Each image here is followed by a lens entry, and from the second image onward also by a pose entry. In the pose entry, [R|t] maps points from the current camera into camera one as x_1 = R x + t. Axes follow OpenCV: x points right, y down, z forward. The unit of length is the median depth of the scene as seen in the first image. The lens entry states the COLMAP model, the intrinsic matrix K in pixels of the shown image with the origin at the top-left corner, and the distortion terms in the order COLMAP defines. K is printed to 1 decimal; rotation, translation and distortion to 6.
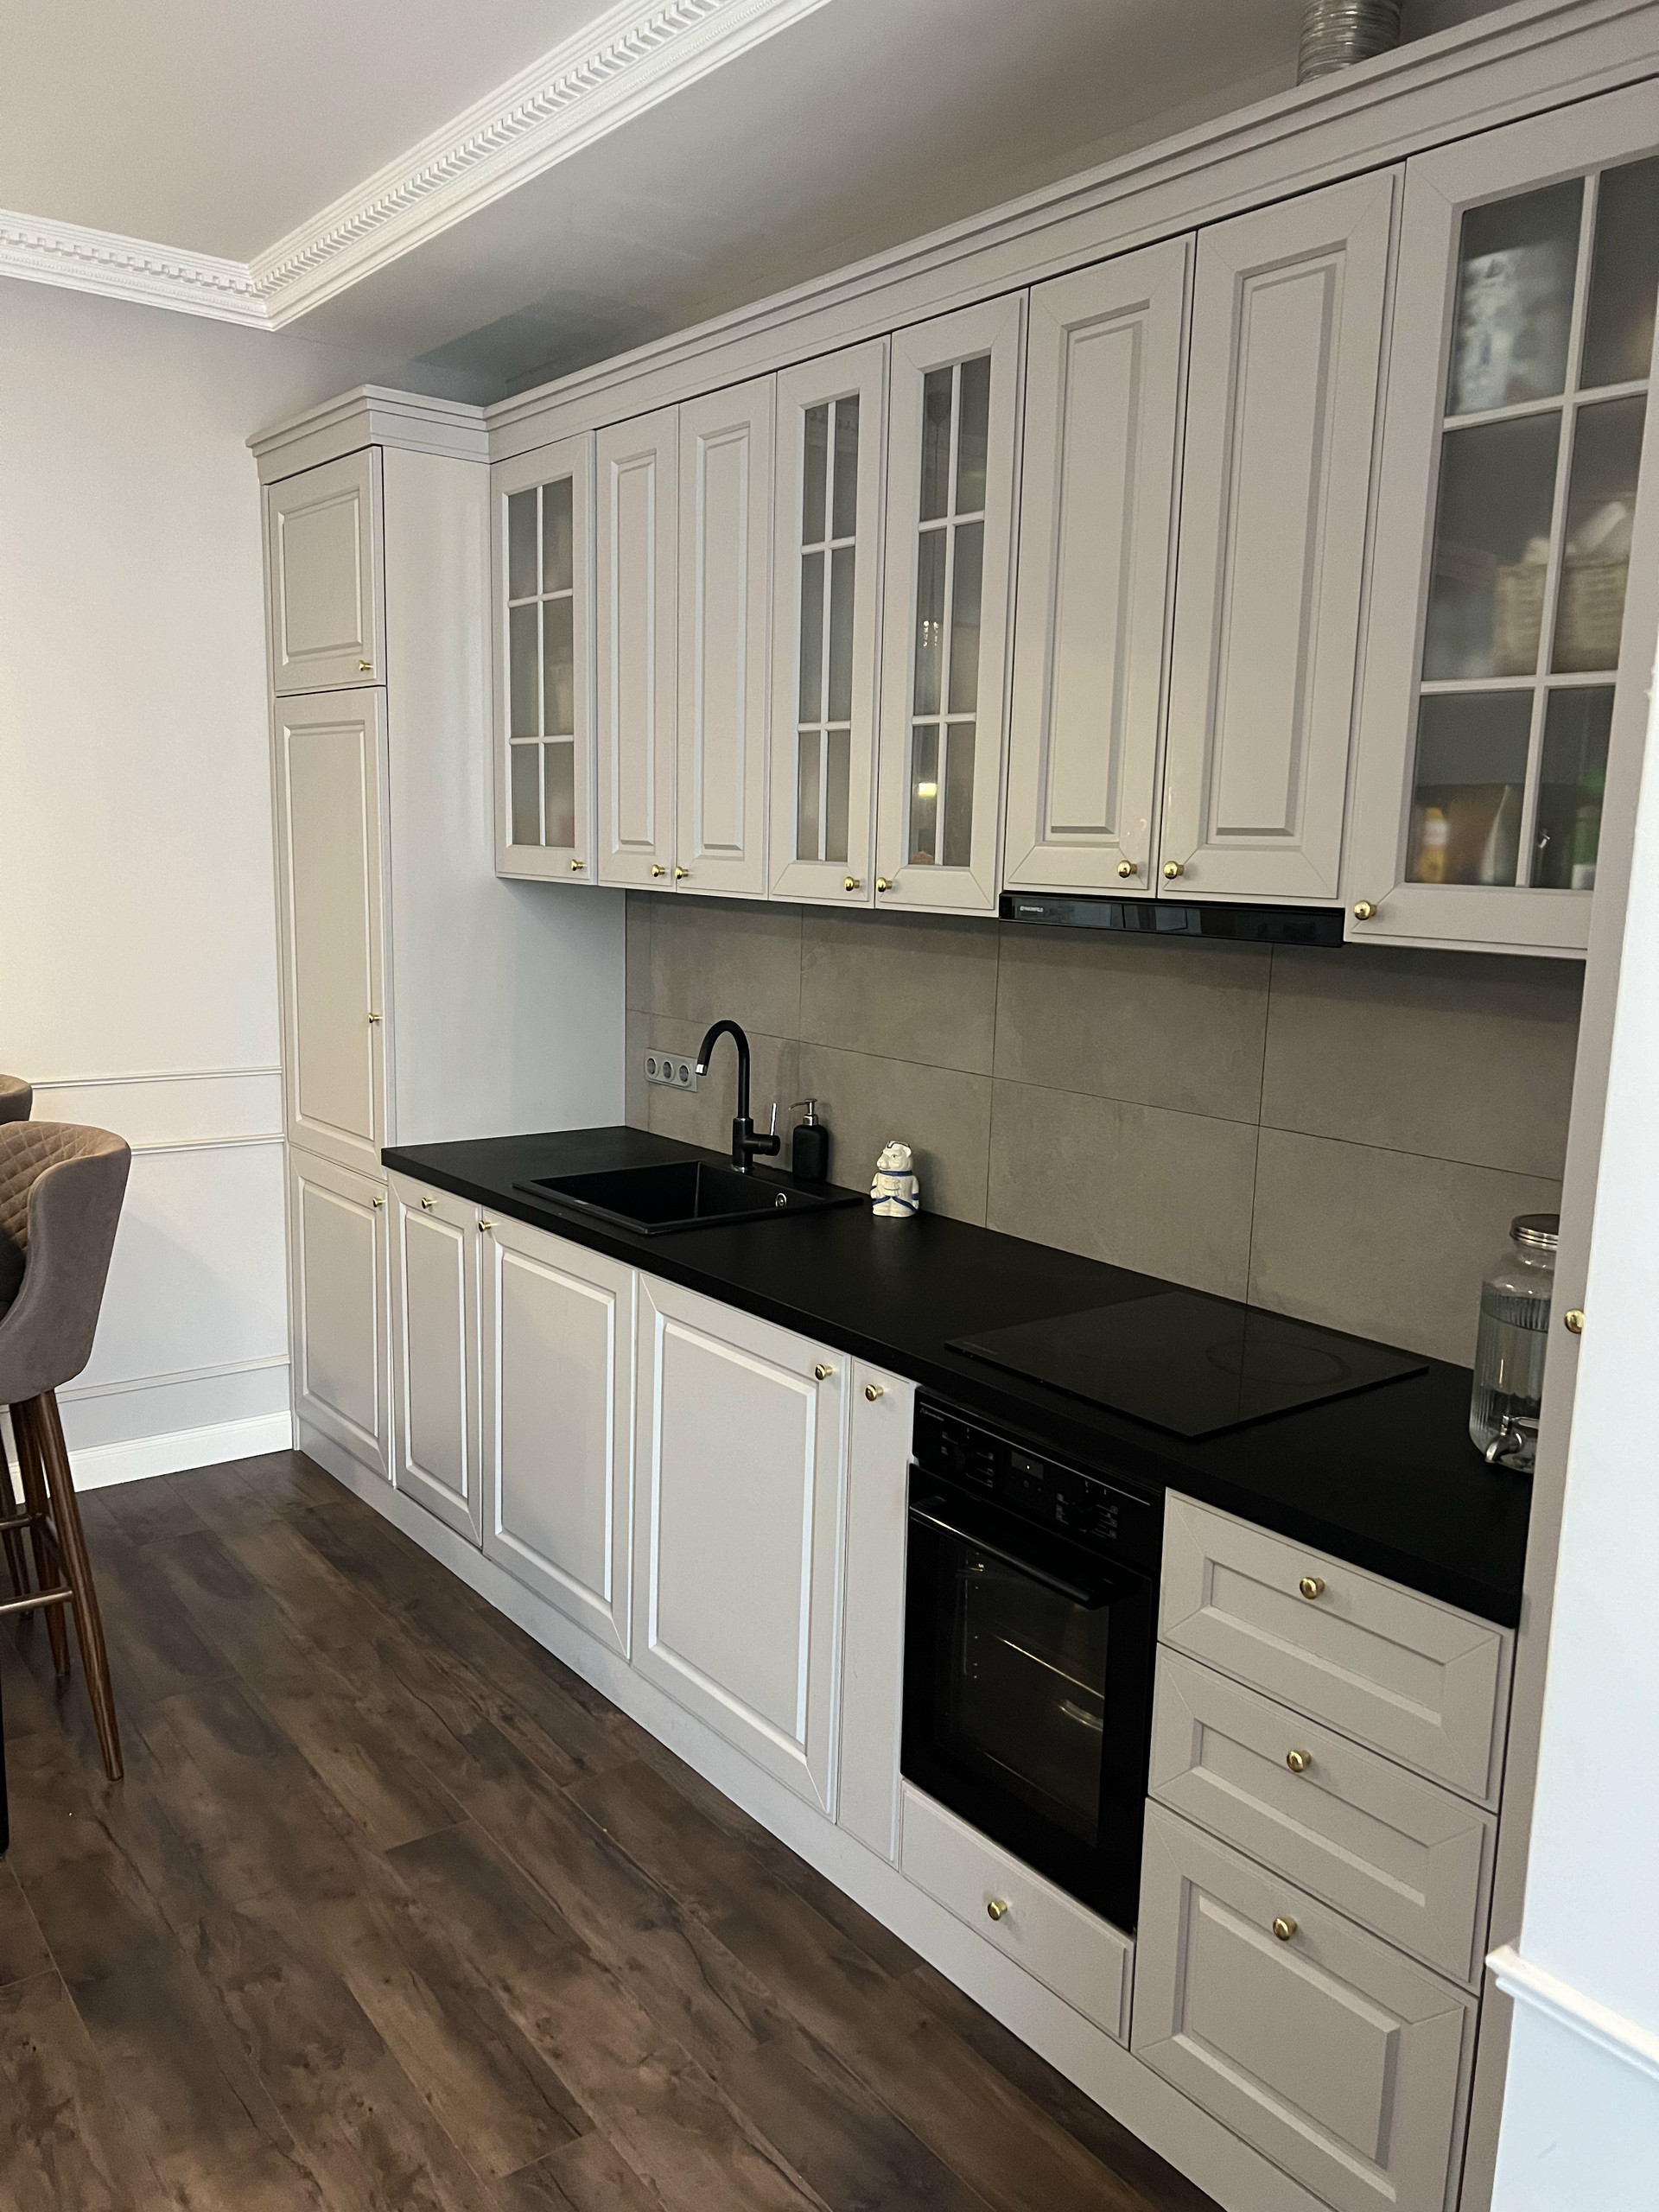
lens RADIAL K [[1705.4, 0, 829.5], [0, 1705.4, 1106.0], [0, 0, 1]] dist [0.071047, -0.000156]
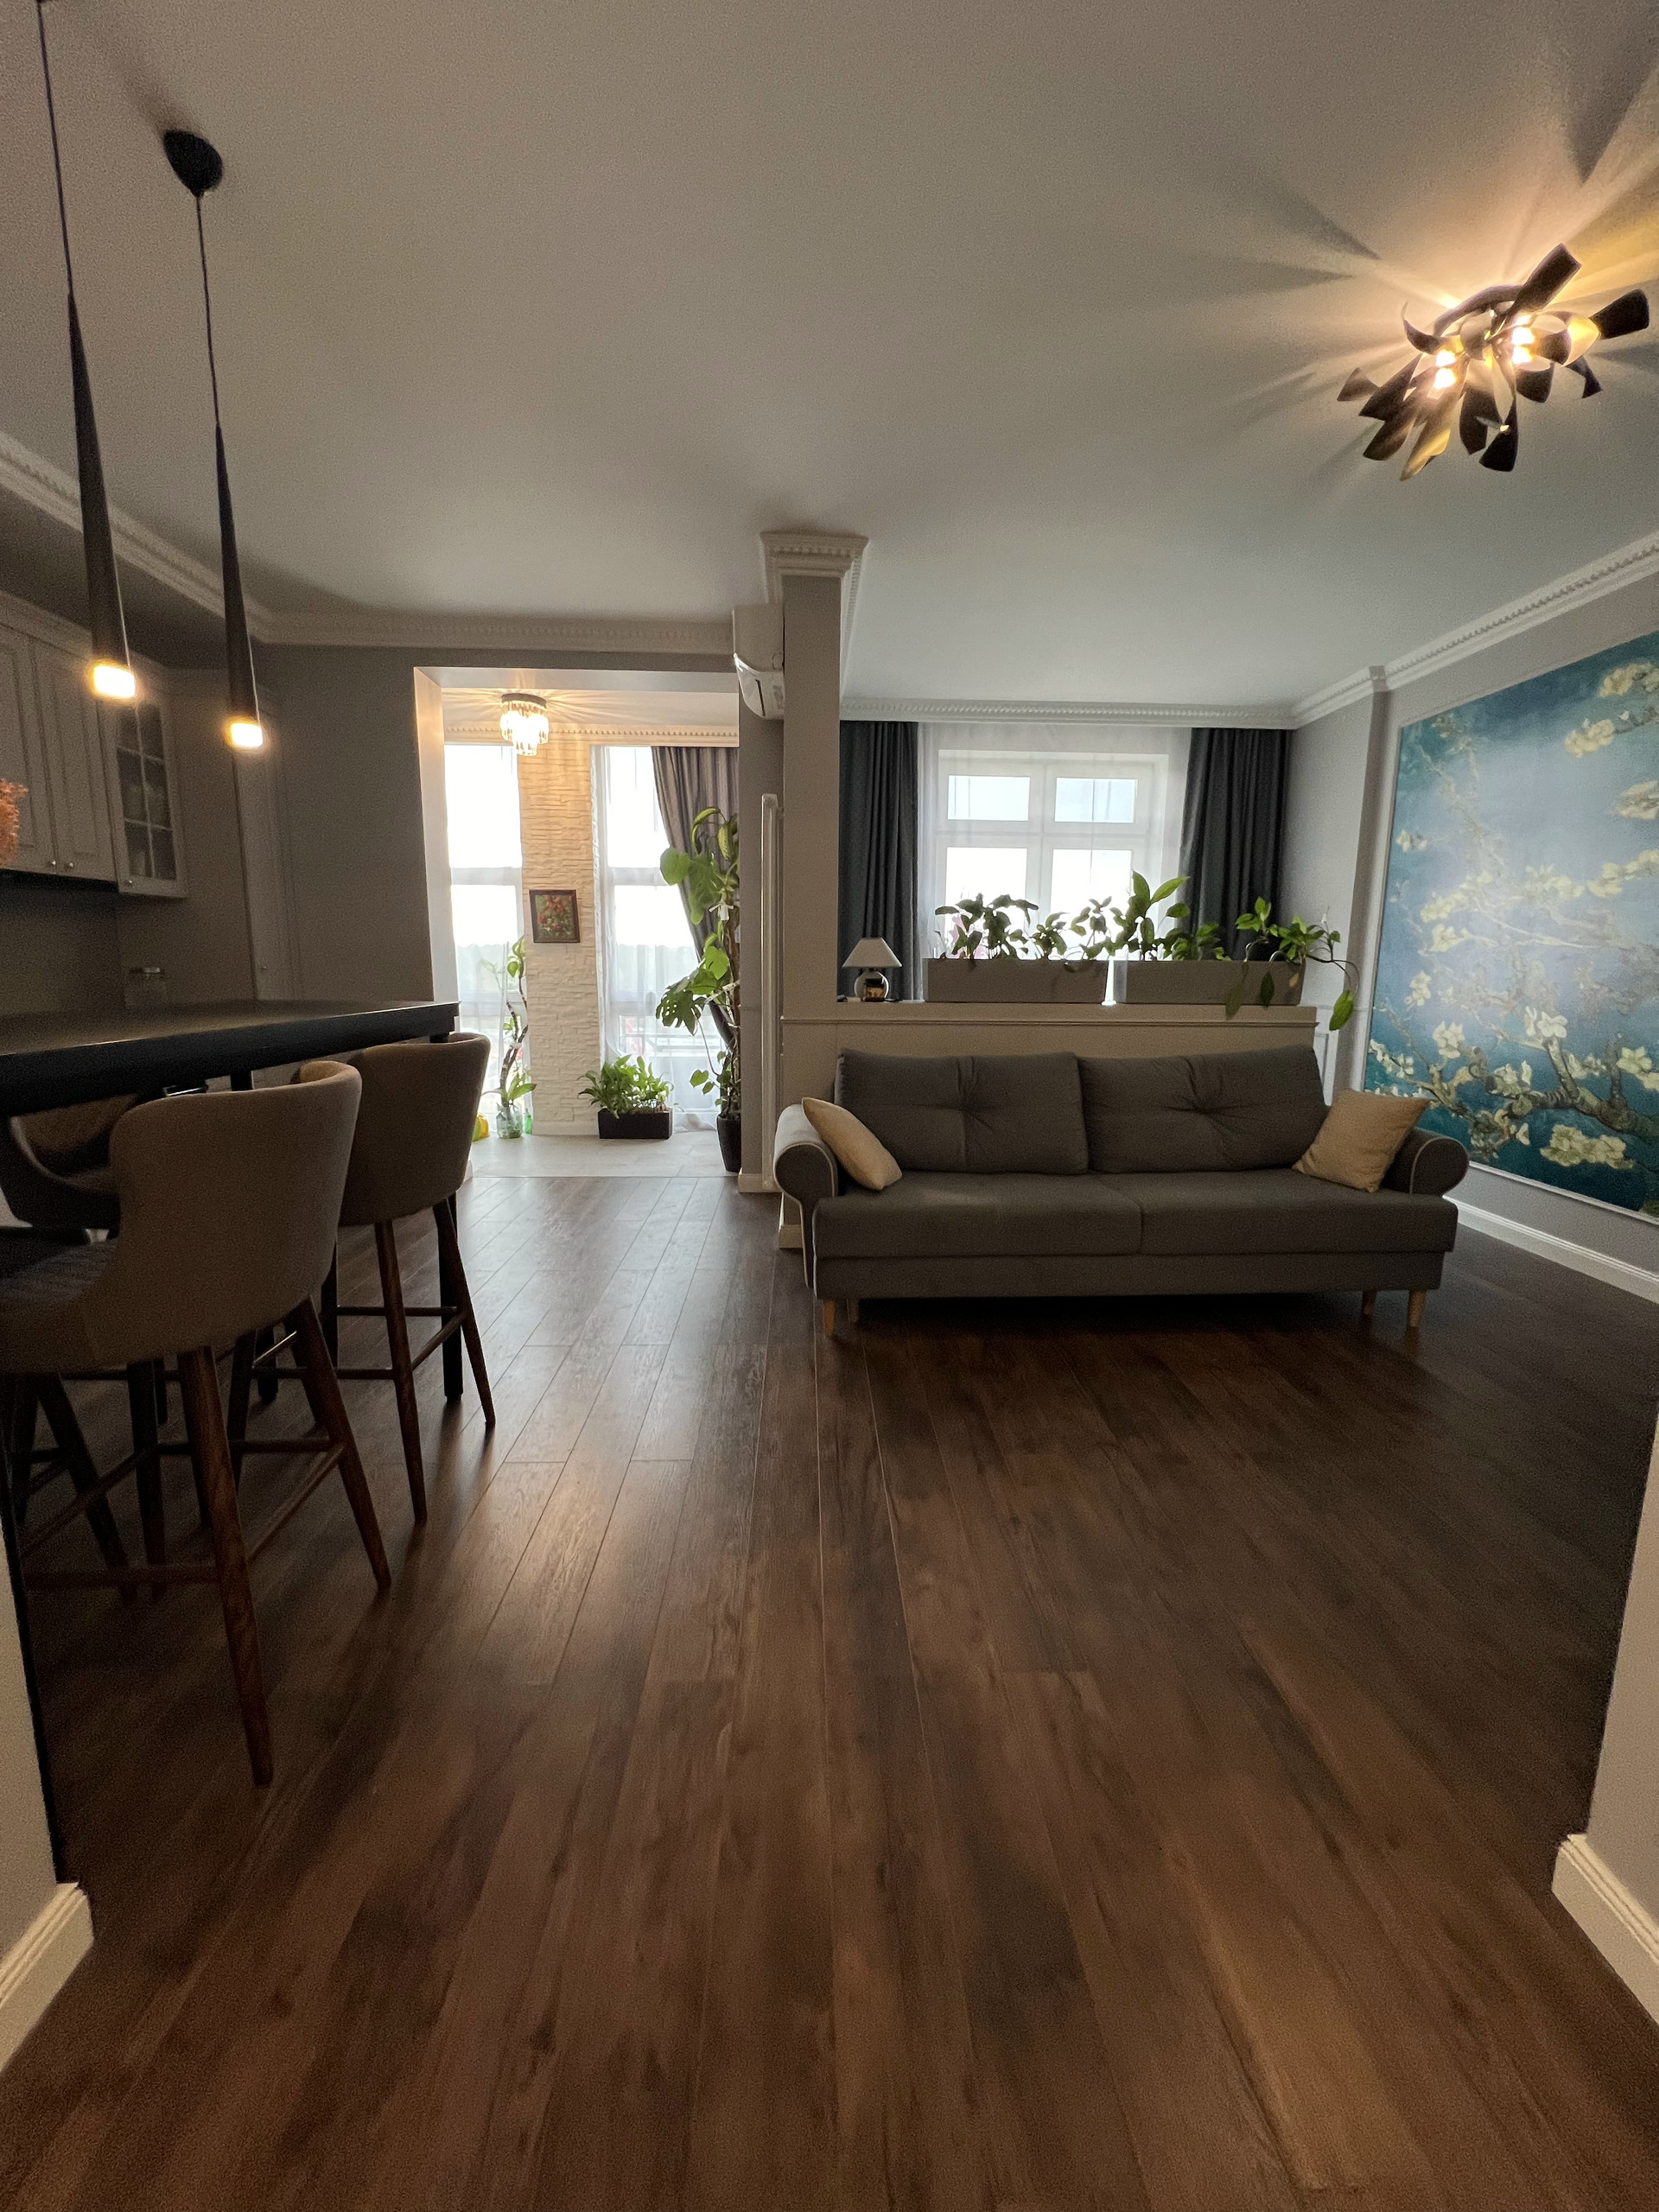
lens RADIAL K [[886.8, 0, 829.5], [0, 886.8, 1106.0], [0, 0, 1]] dist [0.000090, 0.000471]
pose [[-0.804764, -0.129103, 0.579385, -1.463475], [0.065549, 0.950764, 0.302904, -0.102815], [-0.589964, 0.281744, -0.756678, 1.263012]]
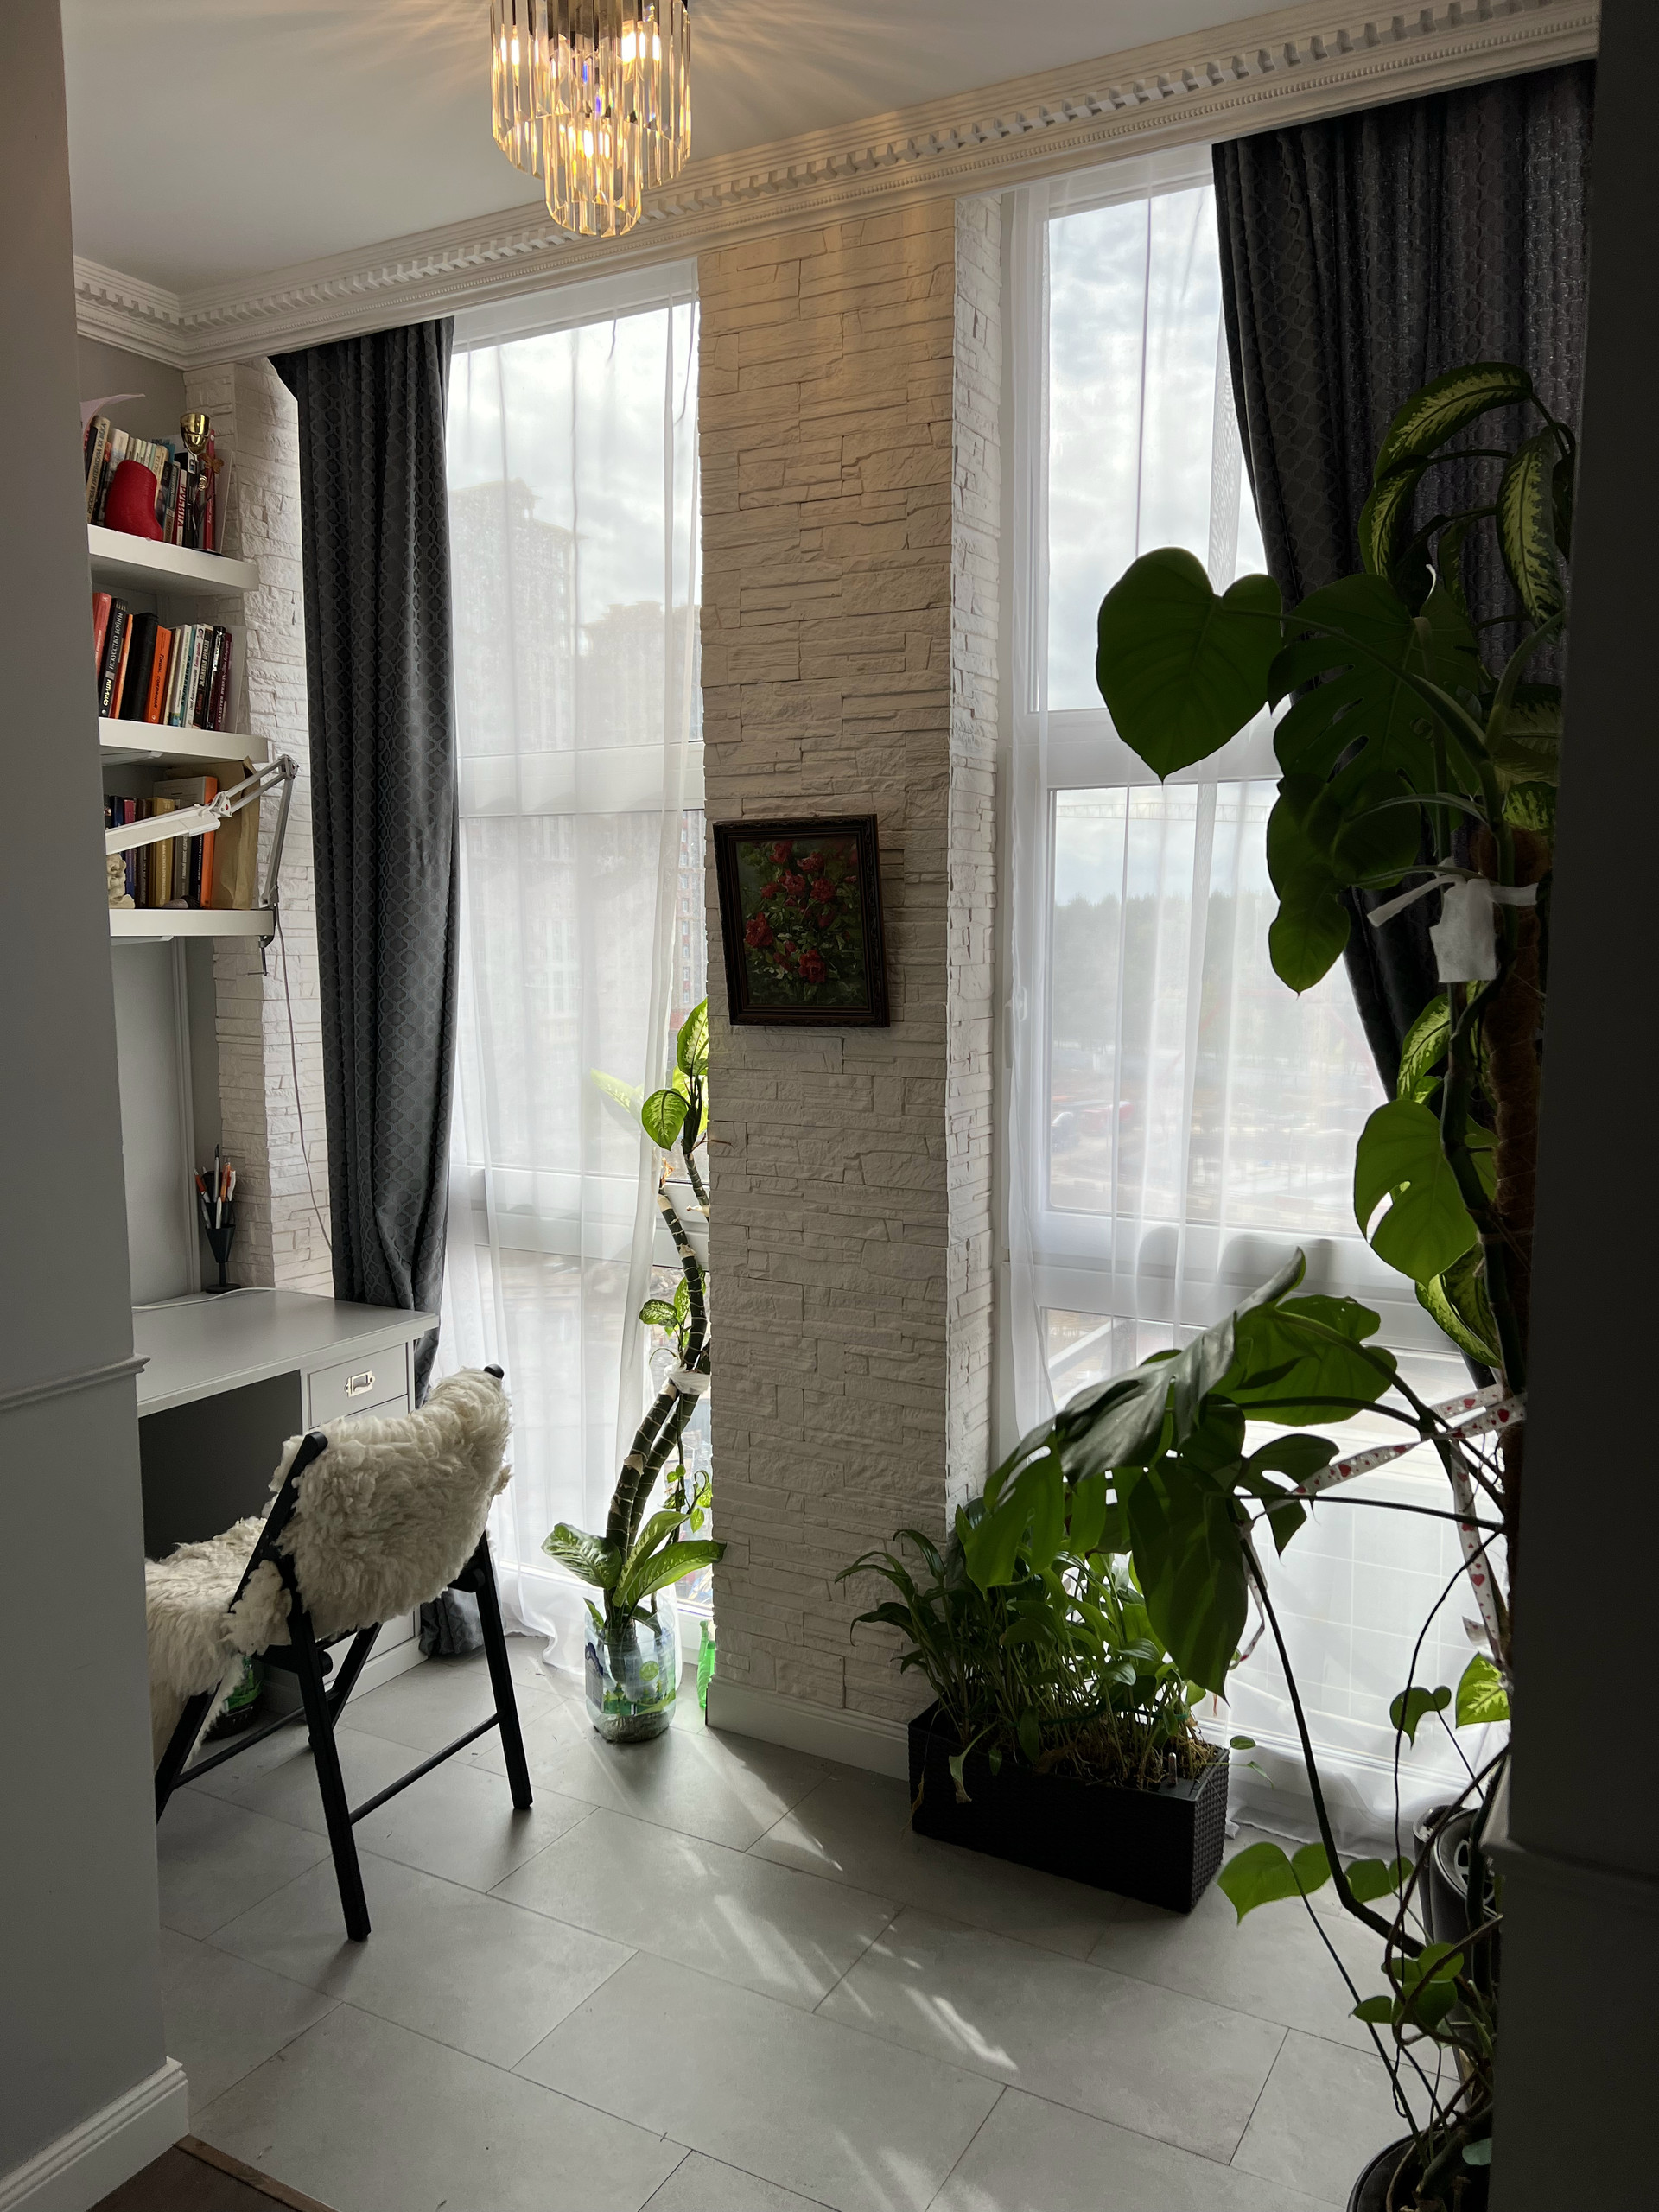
lens RADIAL K [[1726.6, 0, 794.5], [0, 1726.6, 1141.4], [0, 0, 1]] dist [0.038502, -0.001535]
pose [[-0.373716, -0.139289, 0.917025, -0.589395], [0.144599, 0.967824, 0.205934, -0.019652], [-0.916203, 0.209562, -0.341550, 0.268487]]
